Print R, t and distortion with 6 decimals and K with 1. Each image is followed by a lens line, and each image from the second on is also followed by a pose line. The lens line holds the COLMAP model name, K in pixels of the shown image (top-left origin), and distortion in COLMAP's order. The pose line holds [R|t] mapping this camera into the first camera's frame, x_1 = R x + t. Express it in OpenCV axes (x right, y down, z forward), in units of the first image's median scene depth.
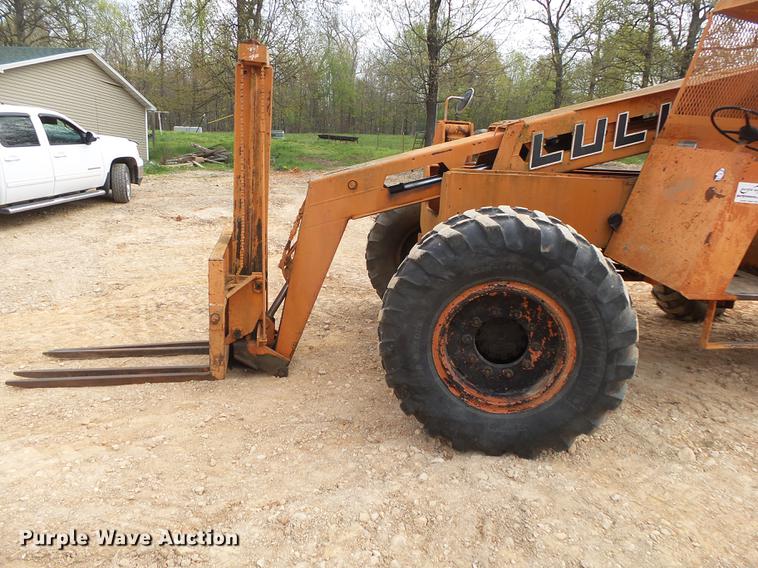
lens RADIAL K [[531.7, 0, 375.8], [0, 531.7, 291.4], [0, 0, 1]] dist [-0.015984, -0.001776]
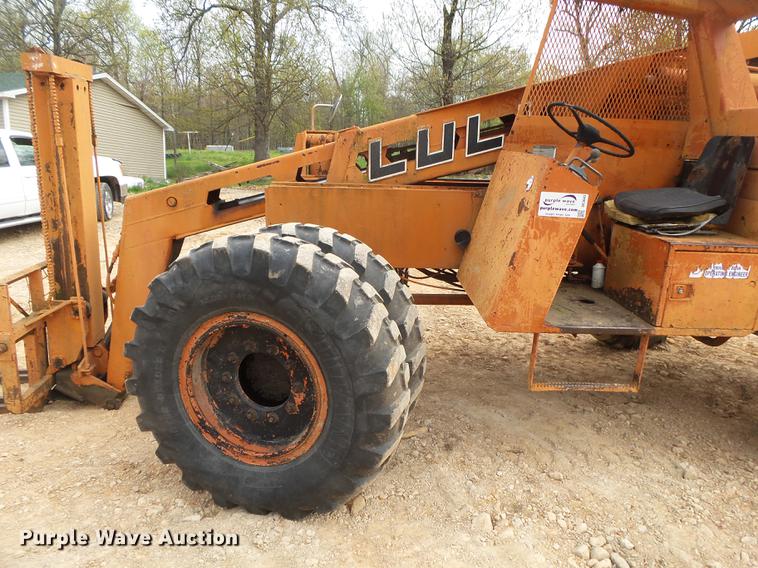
lens RADIAL K [[531.7, 0, 380.0], [0, 531.7, 290.9], [0, 0, 1]] dist [-0.015984, -0.001776]
pose [[0.997253, 0.000211, -0.074070, 0.418251], [-0.002400, 0.999563, -0.029466, -0.022351], [0.074031, 0.029563, 0.996818, 0.131277]]
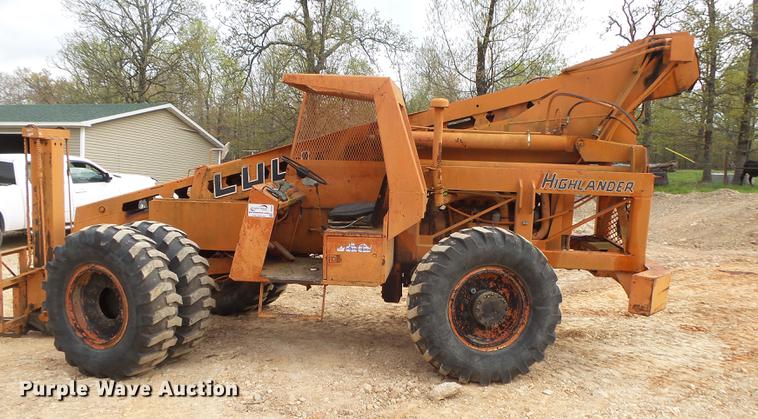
lens RADIAL K [[557.5, 0, 404.3], [0, 557.5, 230.7], [0, 0, 1]] dist [-0.025176, -0.001207]
pose [[0.983653, -0.000666, -0.180076, 1.203313], [-0.030346, 0.985079, -0.169409, 0.113667], [0.177502, 0.172104, 0.968955, -0.414854]]
